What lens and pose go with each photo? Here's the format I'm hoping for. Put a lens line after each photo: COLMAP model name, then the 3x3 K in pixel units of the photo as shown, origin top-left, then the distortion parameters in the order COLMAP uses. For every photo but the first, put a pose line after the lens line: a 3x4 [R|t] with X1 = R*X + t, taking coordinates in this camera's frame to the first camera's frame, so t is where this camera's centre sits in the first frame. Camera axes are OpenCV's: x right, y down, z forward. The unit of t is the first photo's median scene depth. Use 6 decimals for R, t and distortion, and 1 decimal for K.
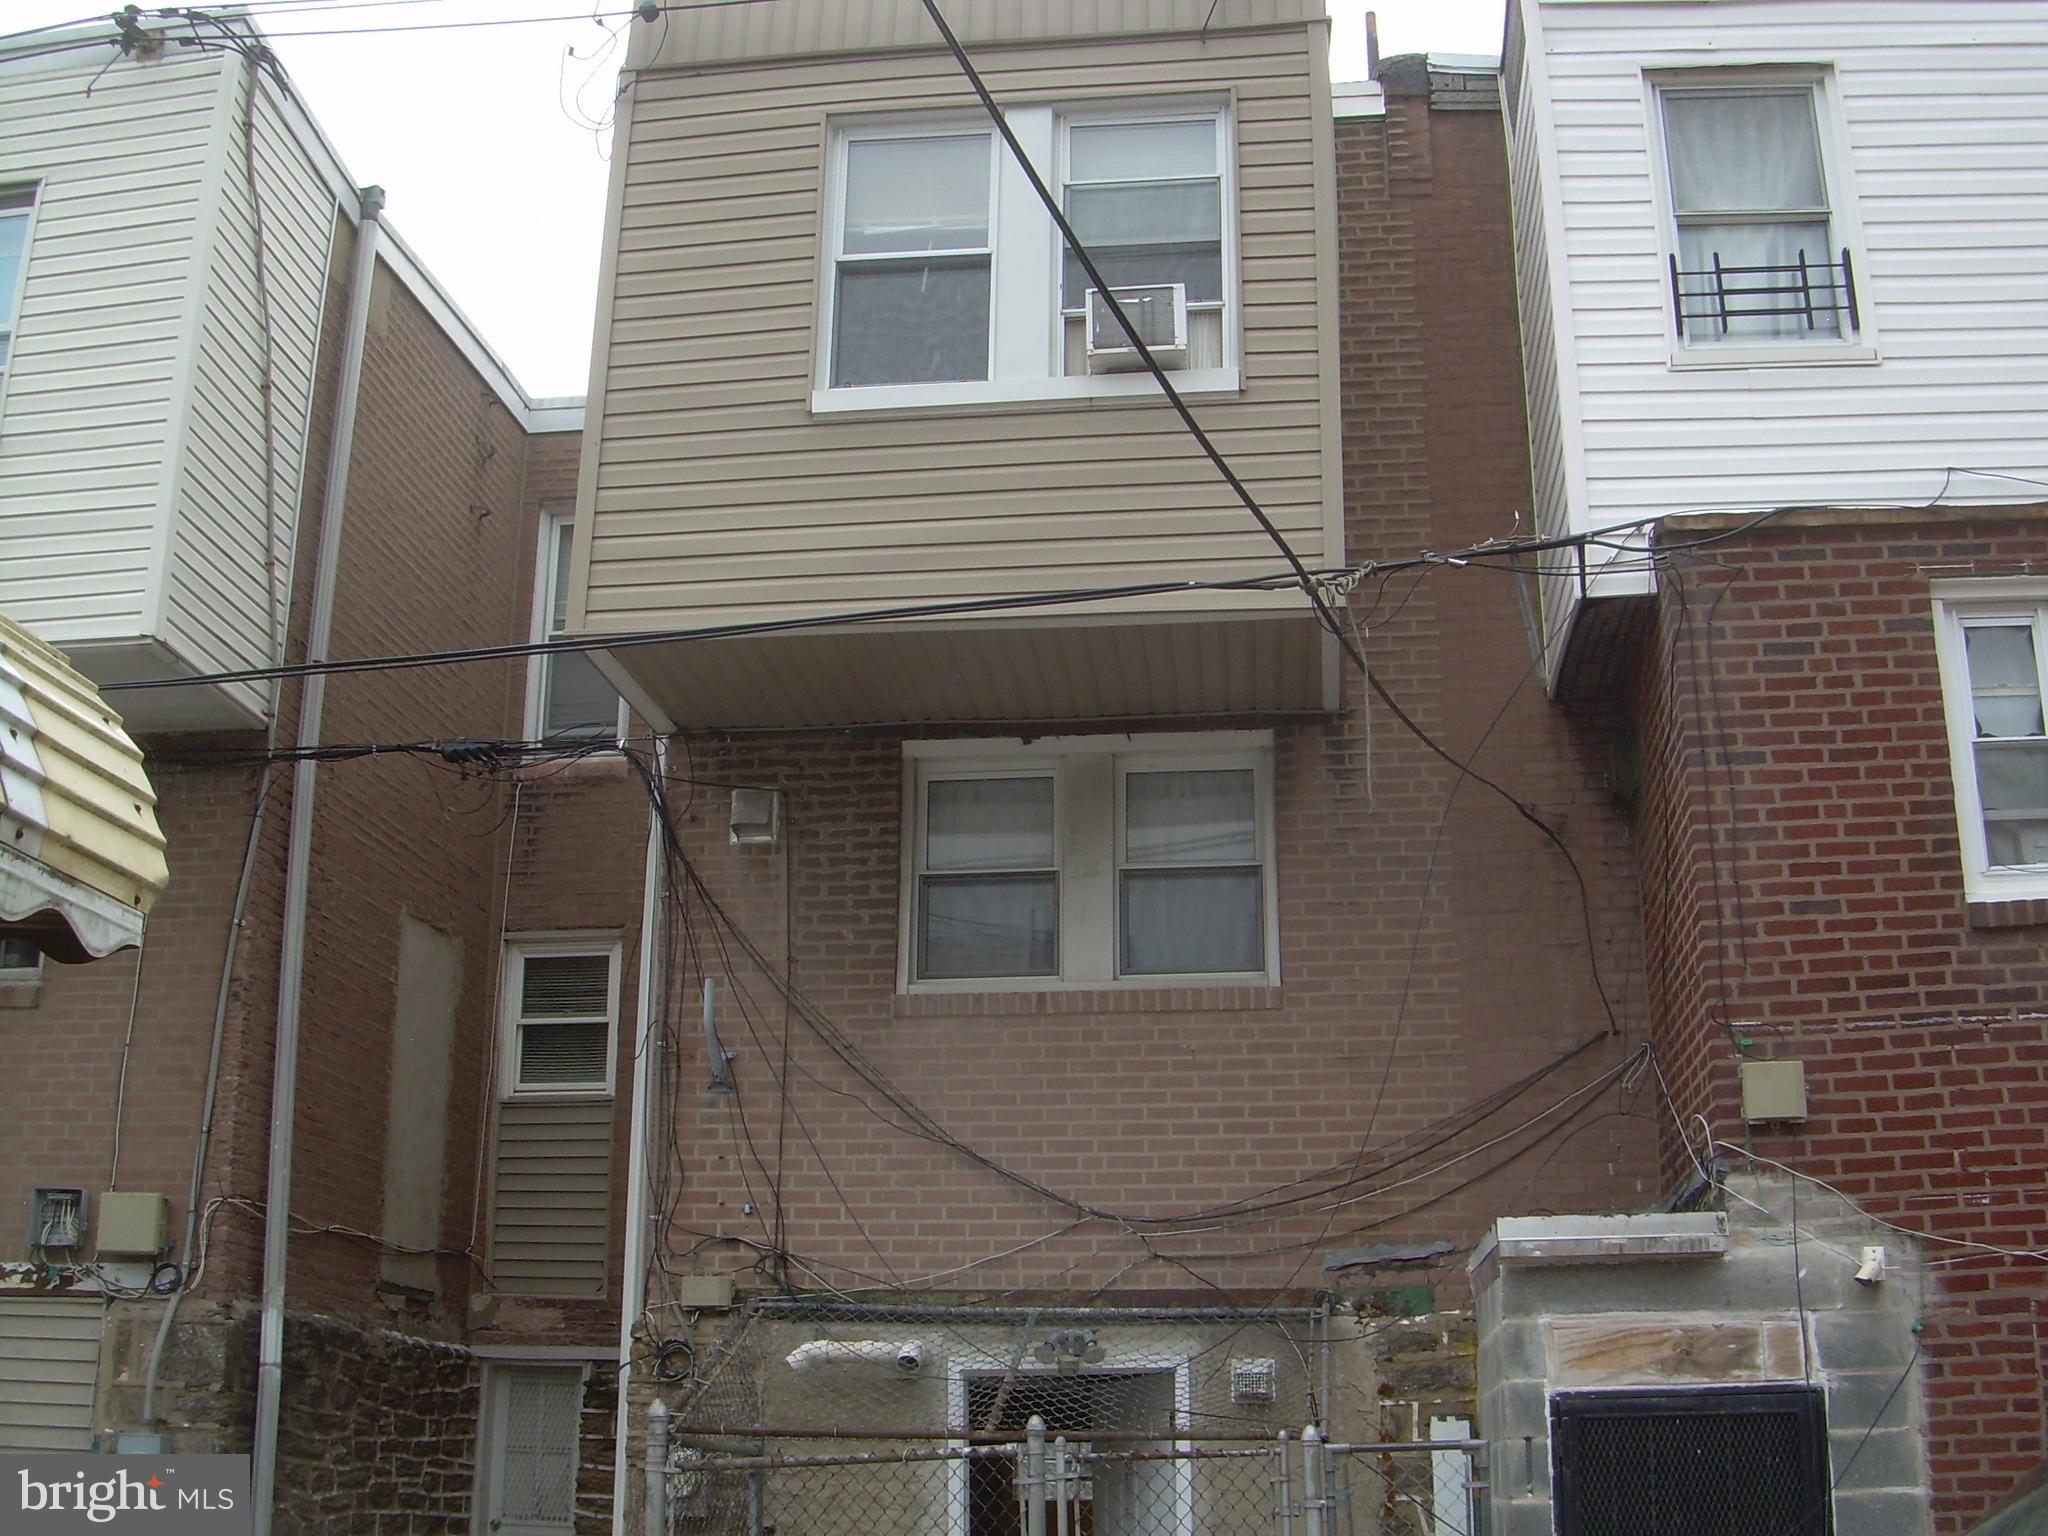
lens RADIAL K [[2250.1, 0, 1030.1], [0, 2250.1, 781.9], [0, 0, 1]] dist [-0.194952, 0.037484]
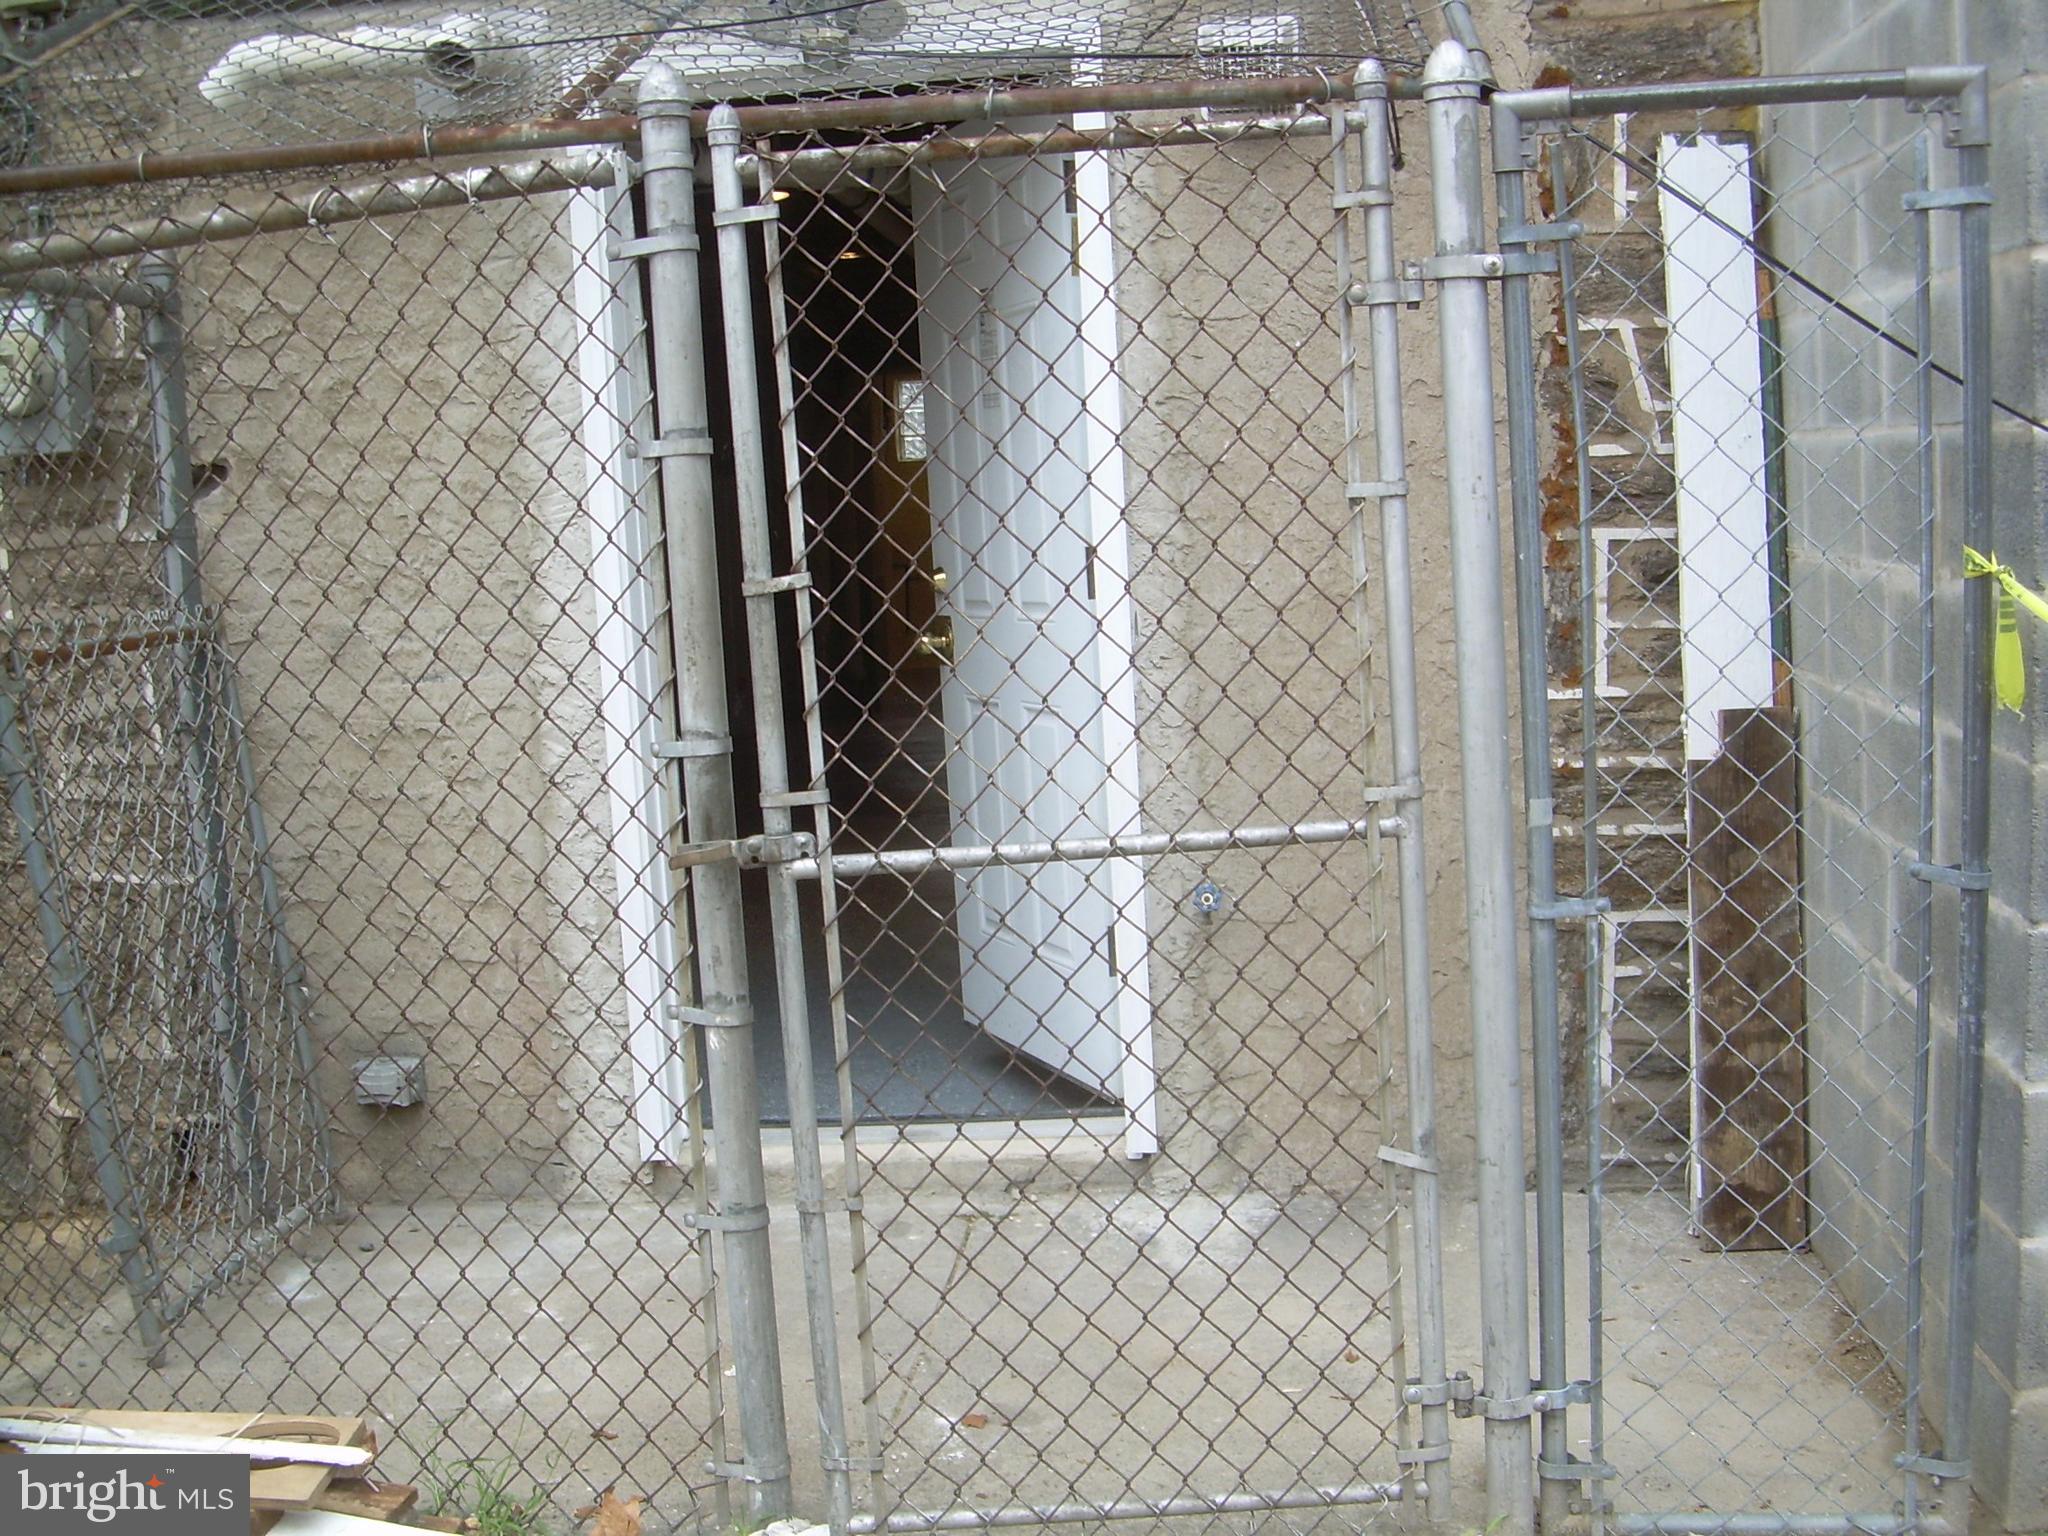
lens RADIAL K [[2250.1, 0, 1030.1], [0, 2250.1, 781.9], [0, 0, 1]] dist [-0.194952, 0.037484]
pose [[0.998561, -0.051508, 0.014912, 0.044447], [0.040101, 0.901913, 0.430052, 0.214193], [-0.035601, -0.428835, 0.902681, 0.561943]]
